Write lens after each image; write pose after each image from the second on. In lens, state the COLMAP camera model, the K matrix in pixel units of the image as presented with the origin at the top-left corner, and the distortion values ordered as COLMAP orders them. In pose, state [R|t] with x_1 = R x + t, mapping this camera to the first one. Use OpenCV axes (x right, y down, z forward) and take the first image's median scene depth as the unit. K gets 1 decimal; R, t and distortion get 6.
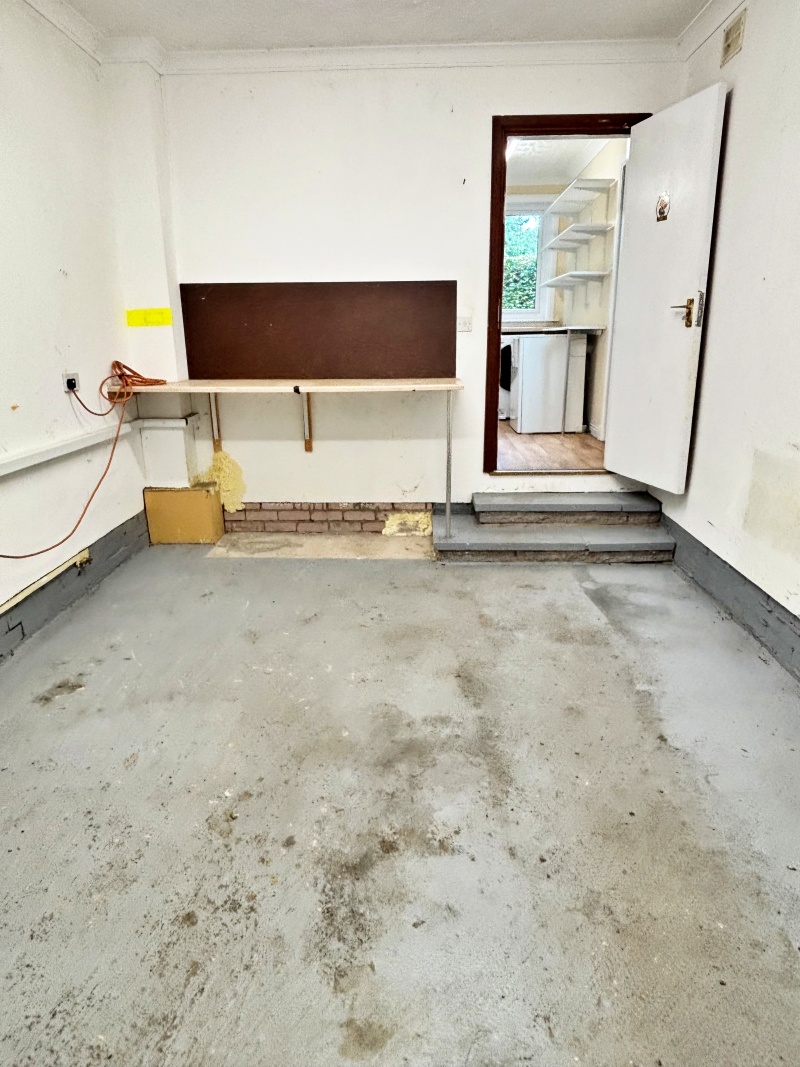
lens RADIAL K [[683.0, 0, 399.8], [0, 683.0, 533.4], [0, 0, 1]] dist [-0.012113, -0.005511]
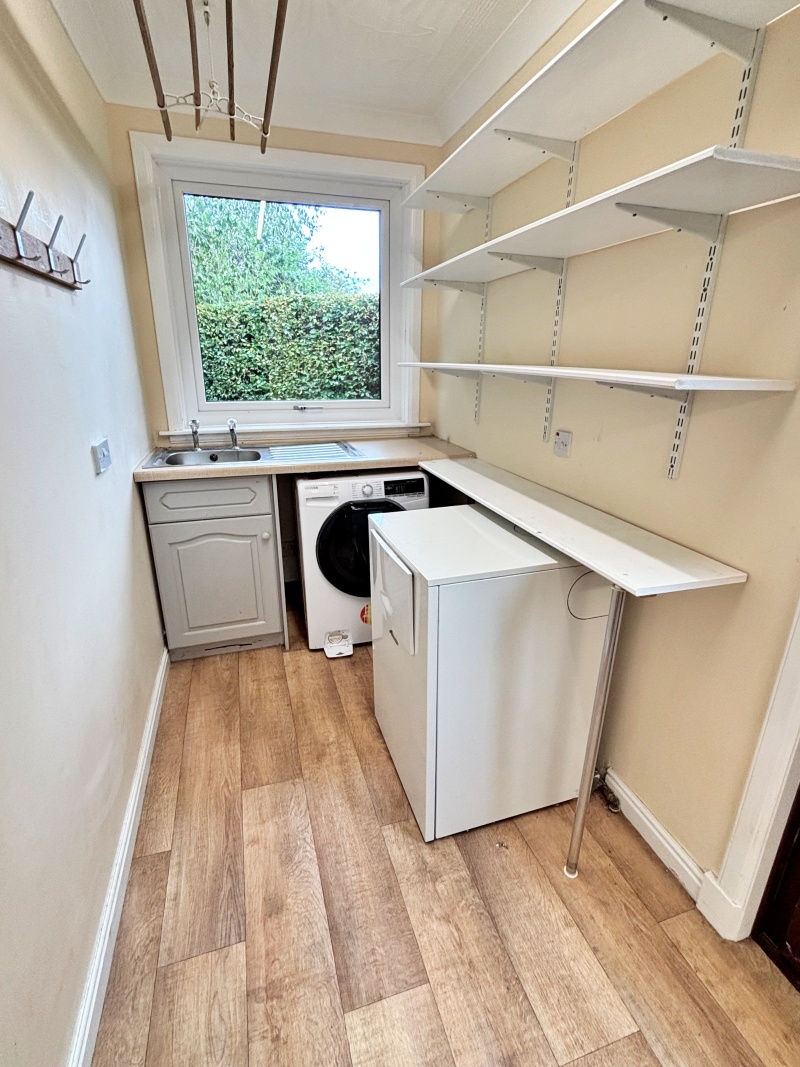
lens RADIAL K [[512.8, 0, 402.4], [0, 512.8, 534.0], [0, 0, 1]] dist [0.012857, -0.006872]
pose [[0.942603, -0.096025, 0.319811, 0.162813], [0.080040, 0.994812, 0.062789, -0.526728], [-0.324181, -0.033588, 0.945399, 1.299635]]
